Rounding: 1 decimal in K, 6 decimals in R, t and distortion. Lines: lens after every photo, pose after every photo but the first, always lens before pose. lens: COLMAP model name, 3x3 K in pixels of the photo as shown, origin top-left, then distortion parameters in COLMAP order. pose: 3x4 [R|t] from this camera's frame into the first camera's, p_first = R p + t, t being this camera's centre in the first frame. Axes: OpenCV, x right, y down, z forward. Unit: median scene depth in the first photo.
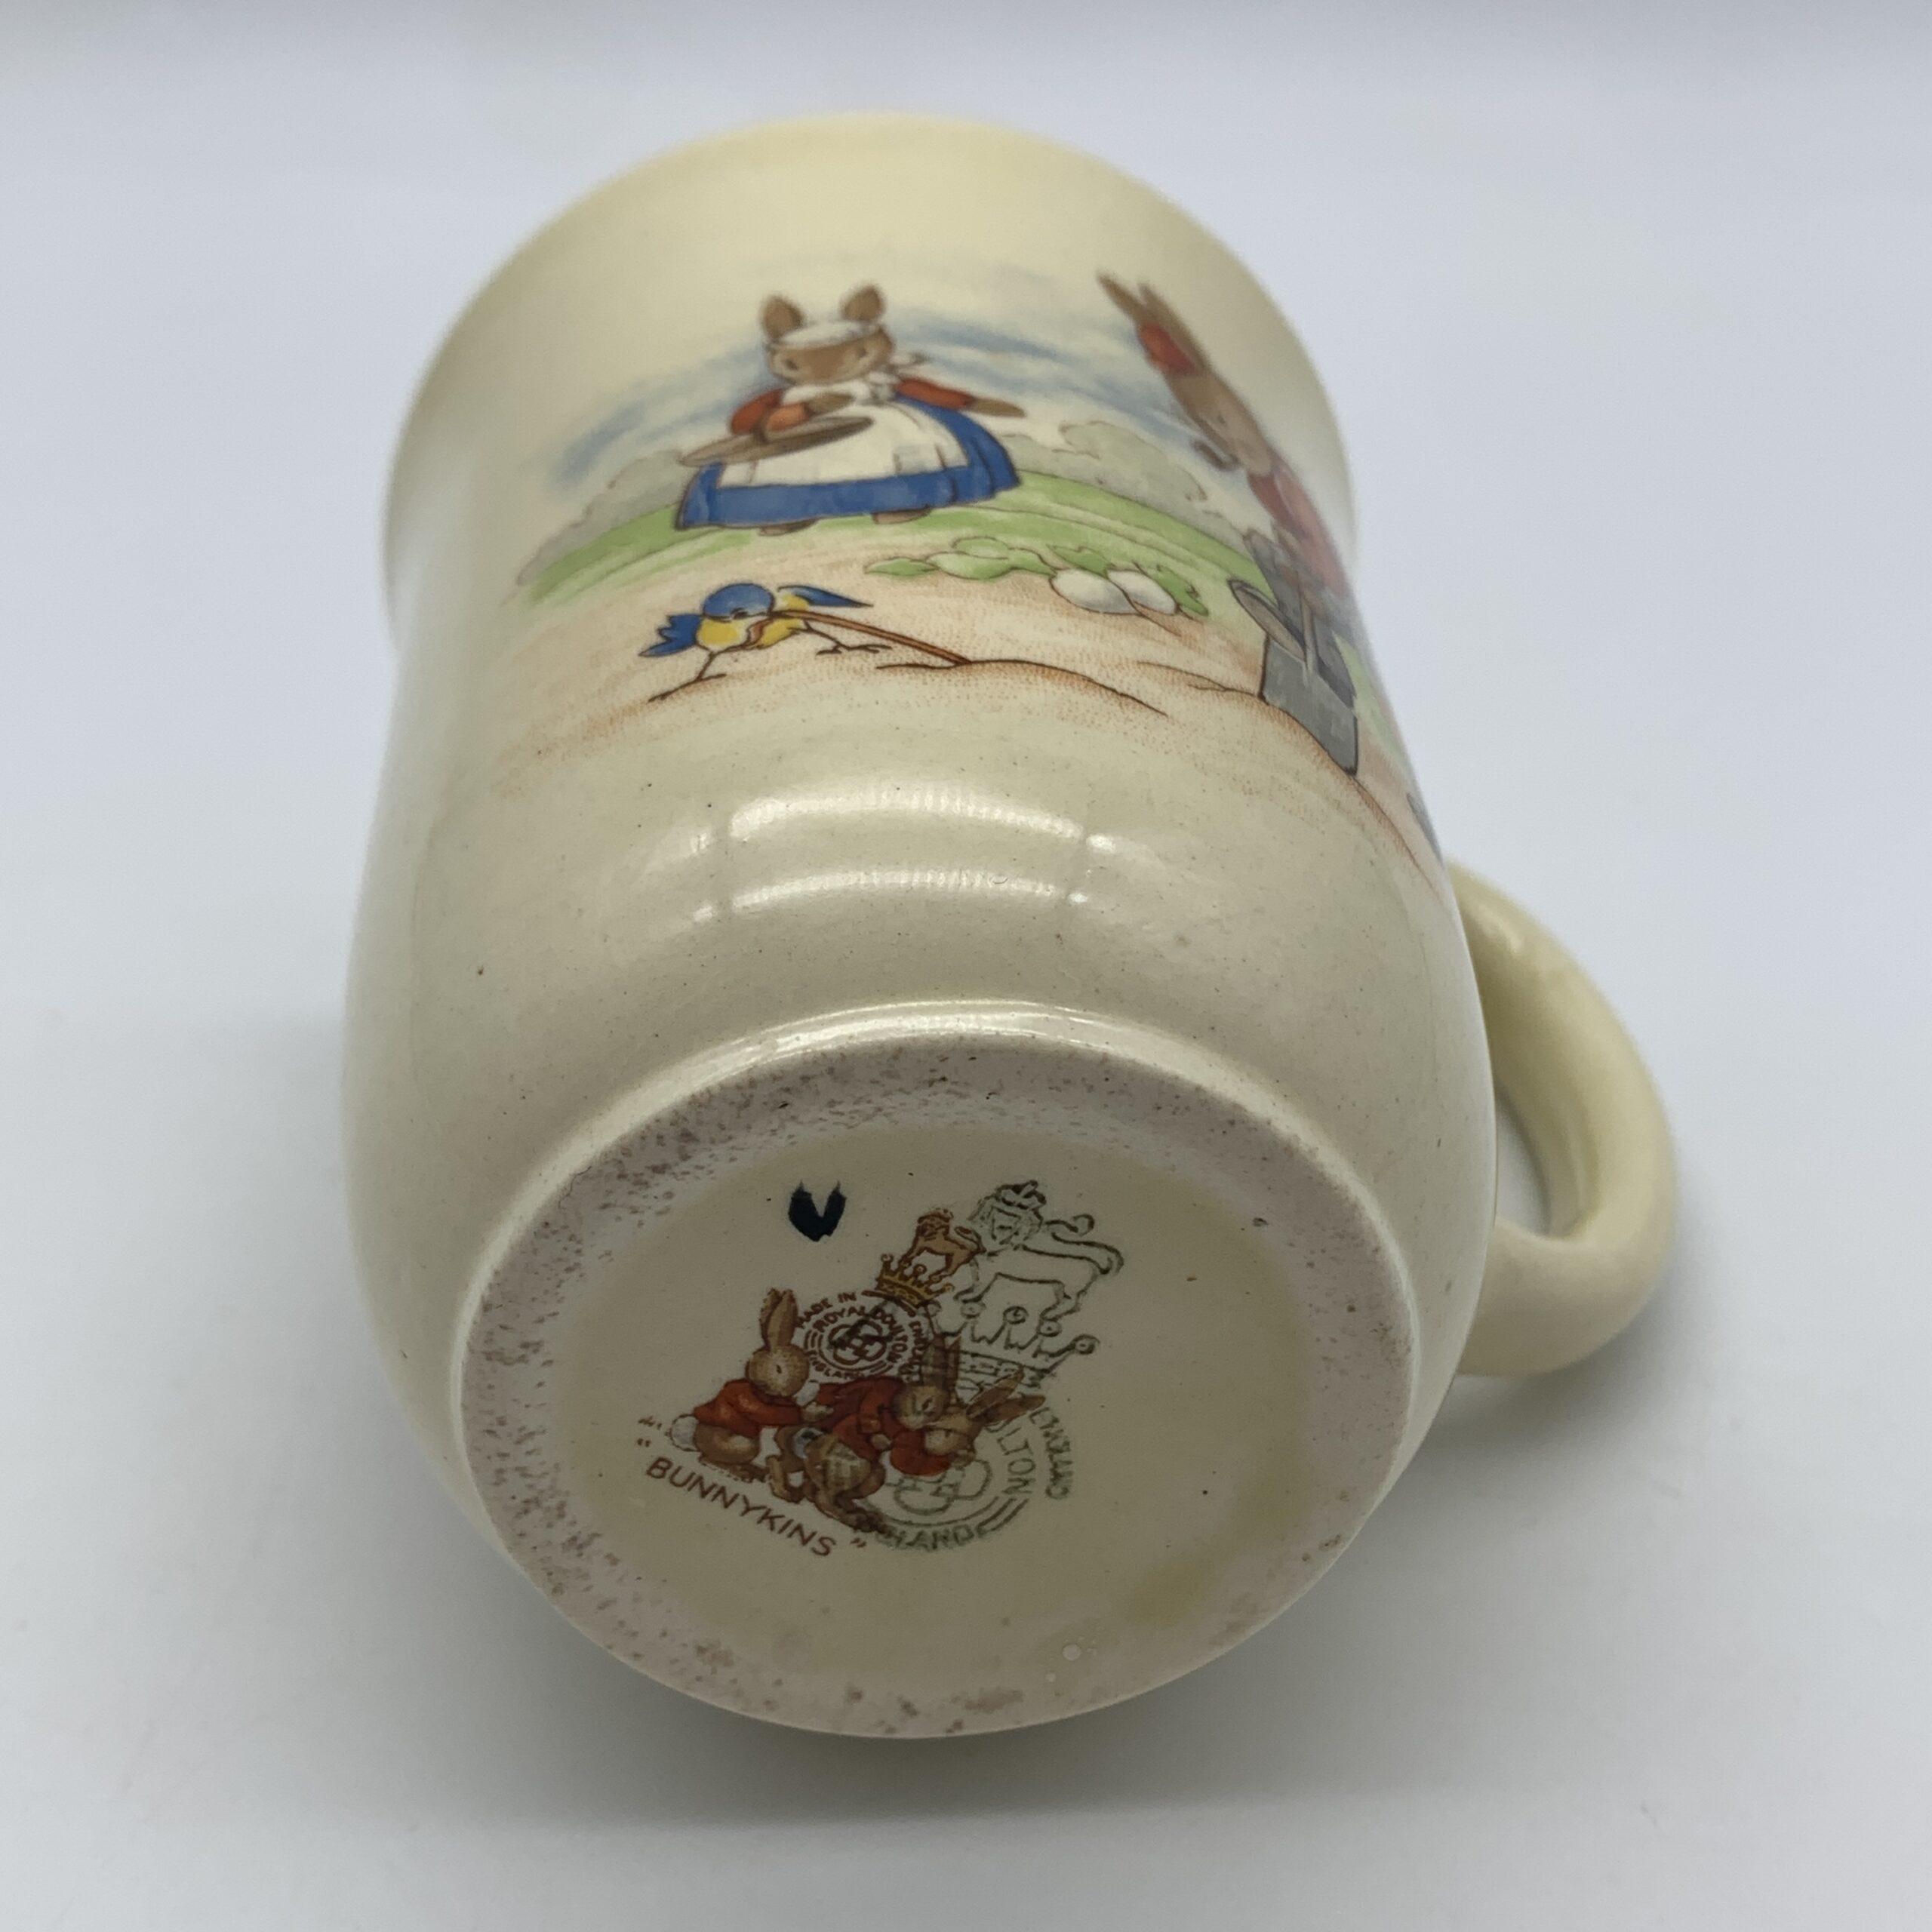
lens RADIAL K [[2794.8, 0, 962.5], [0, 2794.8, 971.3], [0, 0, 1]] dist [0.073210, 0.000000]
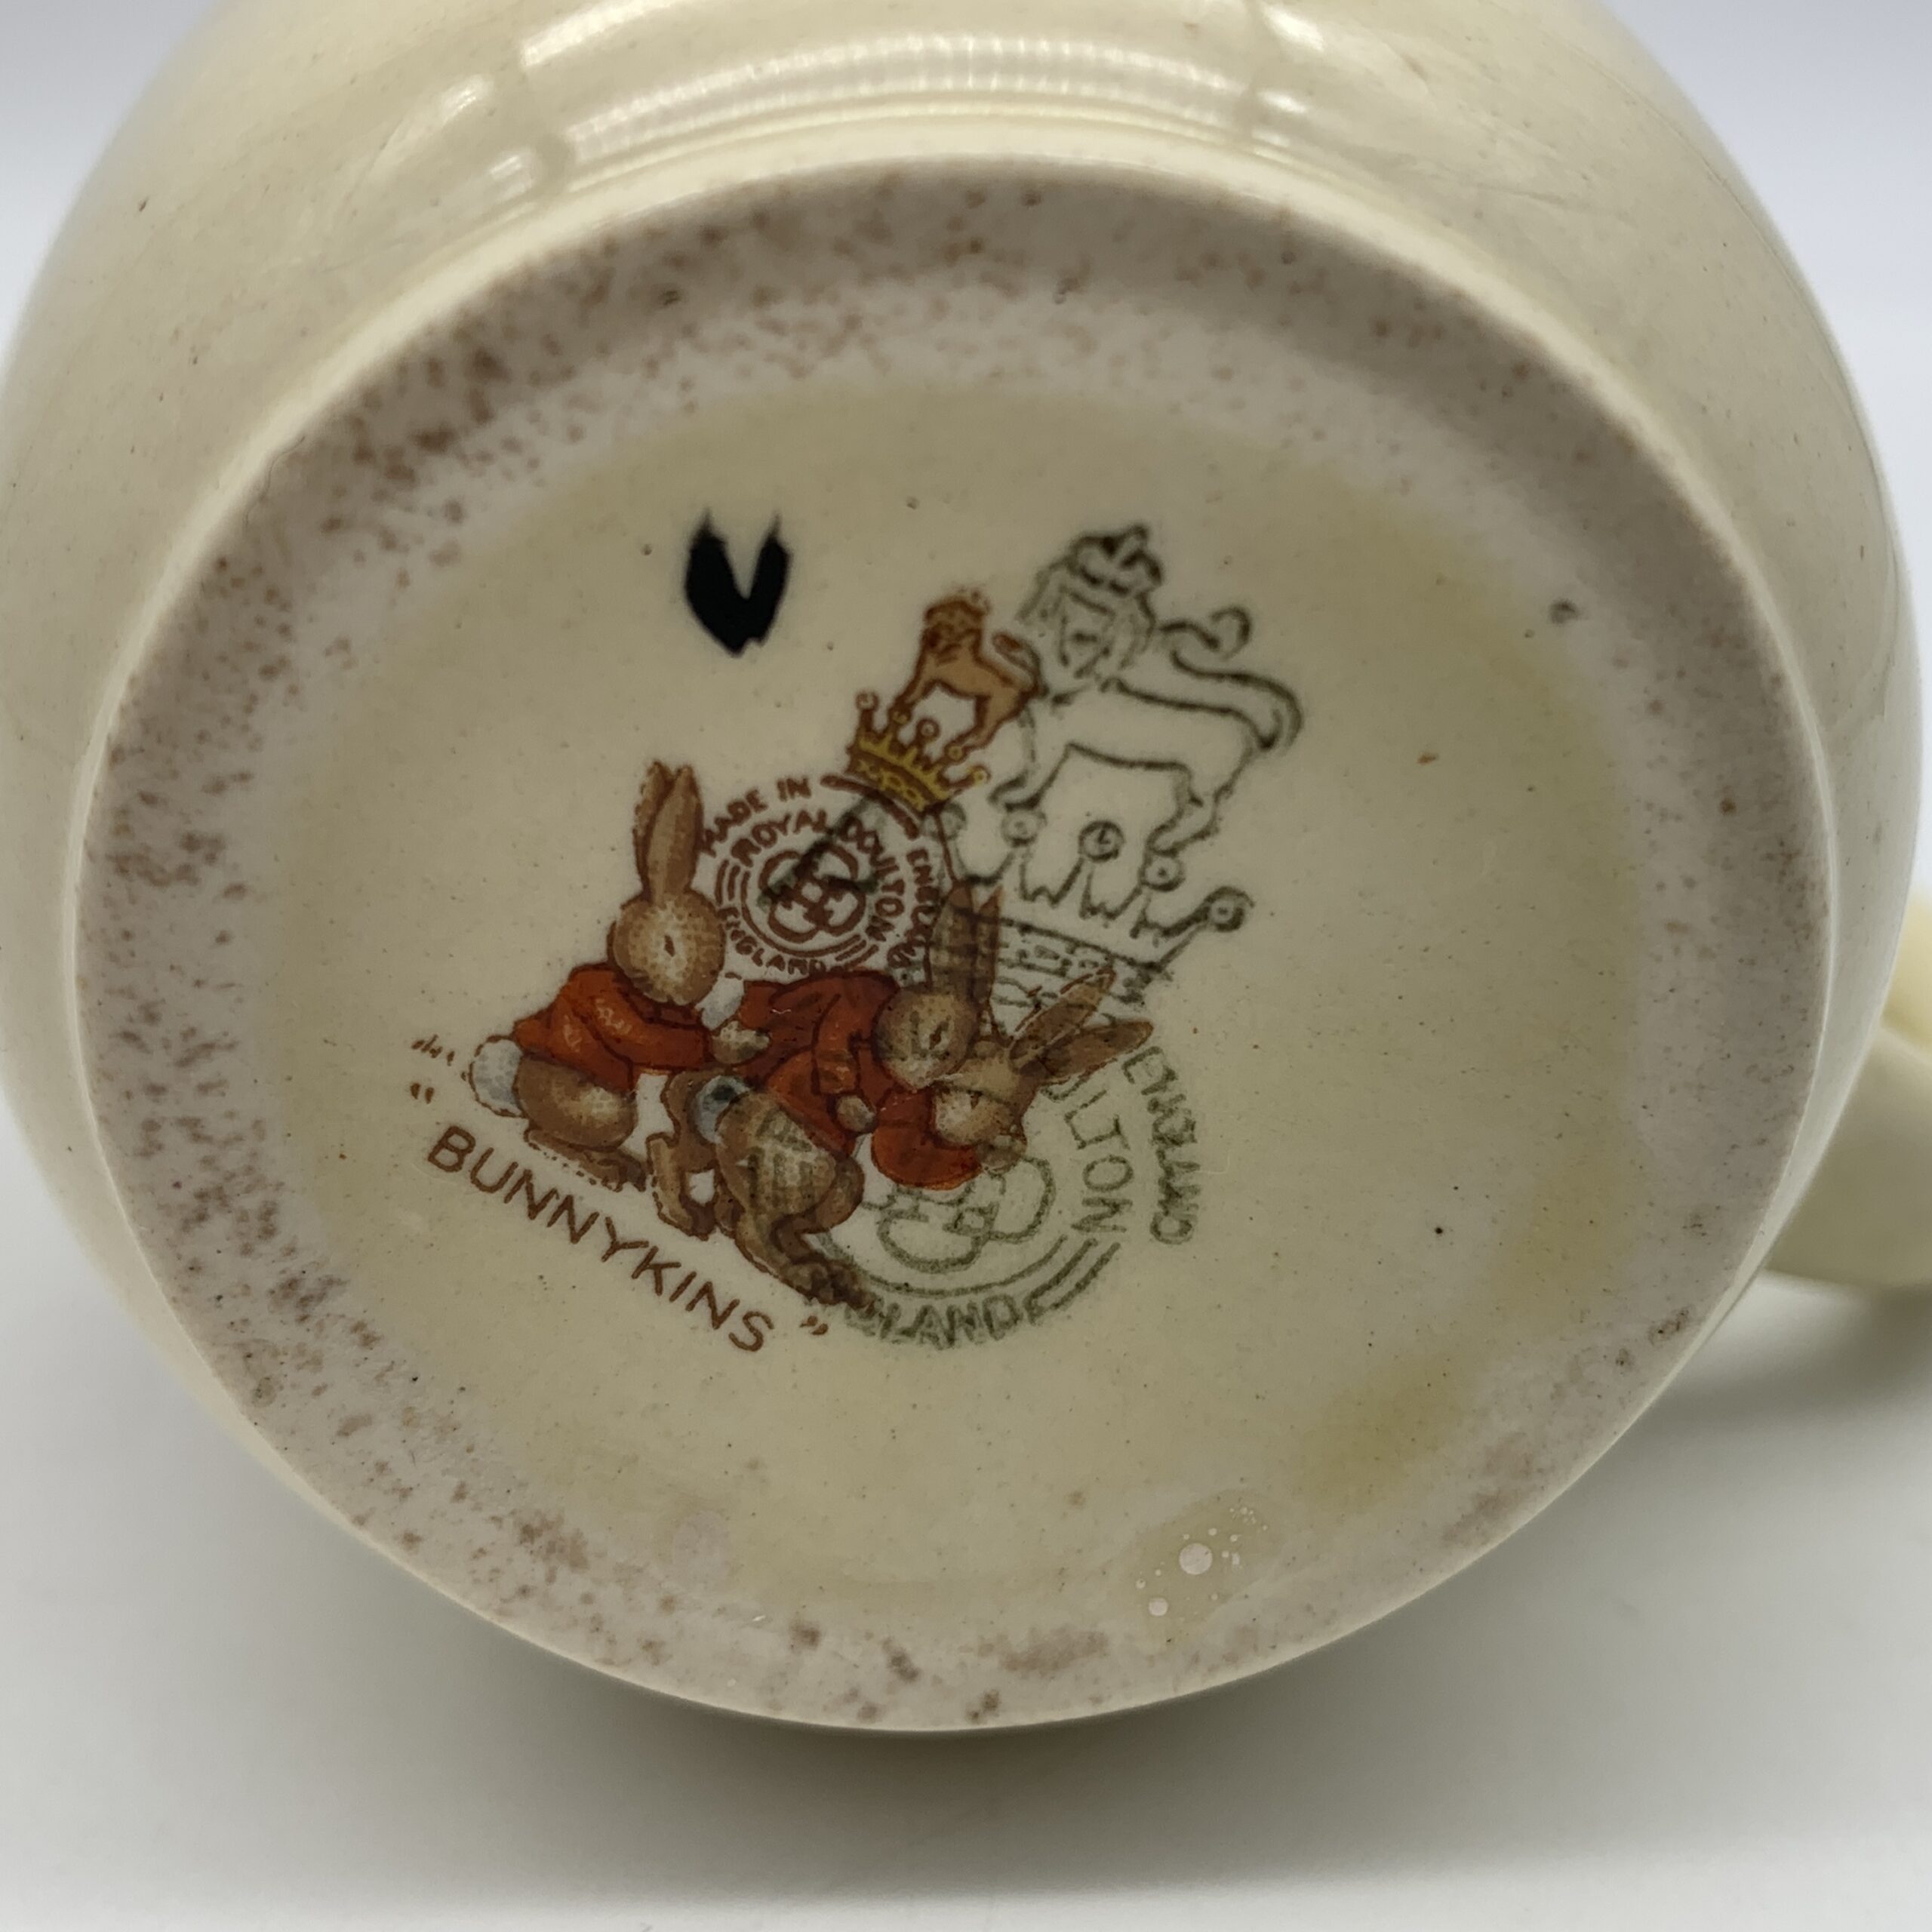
lens RADIAL K [[2794.8, 0, 930.1], [0, 2794.8, 940.3], [0, 0, 1]] dist [0.073210, 0.000000]
pose [[0.999884, 0.003560, -0.014776, -0.006381], [-0.006101, 0.984421, -0.175722, 0.235732], [0.013920, 0.175792, 0.984329, 0.458568]]
